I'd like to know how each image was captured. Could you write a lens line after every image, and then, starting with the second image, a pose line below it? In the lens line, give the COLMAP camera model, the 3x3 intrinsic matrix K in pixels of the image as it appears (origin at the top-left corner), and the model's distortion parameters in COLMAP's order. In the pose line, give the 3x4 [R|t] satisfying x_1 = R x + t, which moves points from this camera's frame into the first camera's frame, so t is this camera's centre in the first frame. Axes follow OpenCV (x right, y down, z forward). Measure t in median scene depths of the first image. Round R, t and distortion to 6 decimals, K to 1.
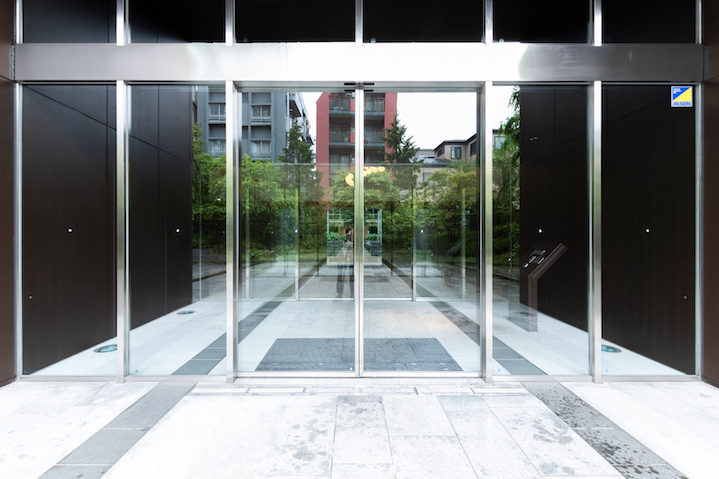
lens RADIAL K [[312.2, 0, 358.8], [0, 312.2, 239.1], [0, 0, 1]] dist [0.005761, -0.001324]
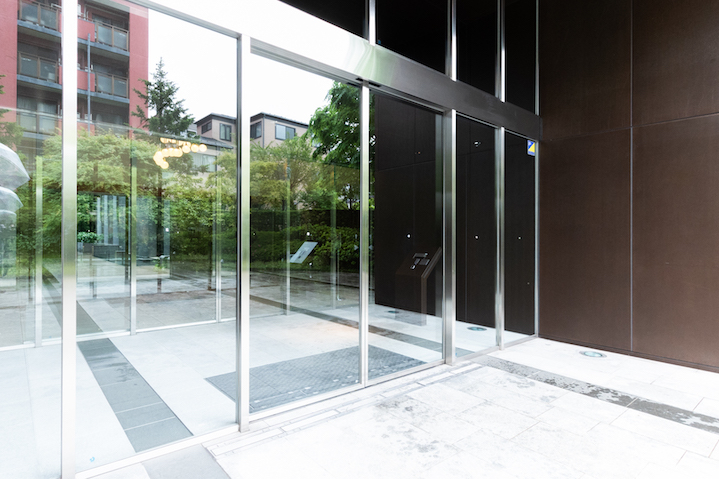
lens RADIAL K [[403.3, 0, 359.6], [0, 403.3, 240.4], [0, 0, 1]] dist [0.008315, -0.002311]
pose [[0.762142, 0.008336, 0.647357, -0.813725], [-0.007131, 0.999965, -0.004481, -0.002650], [-0.647371, -0.001201, 0.762174, 0.069051]]
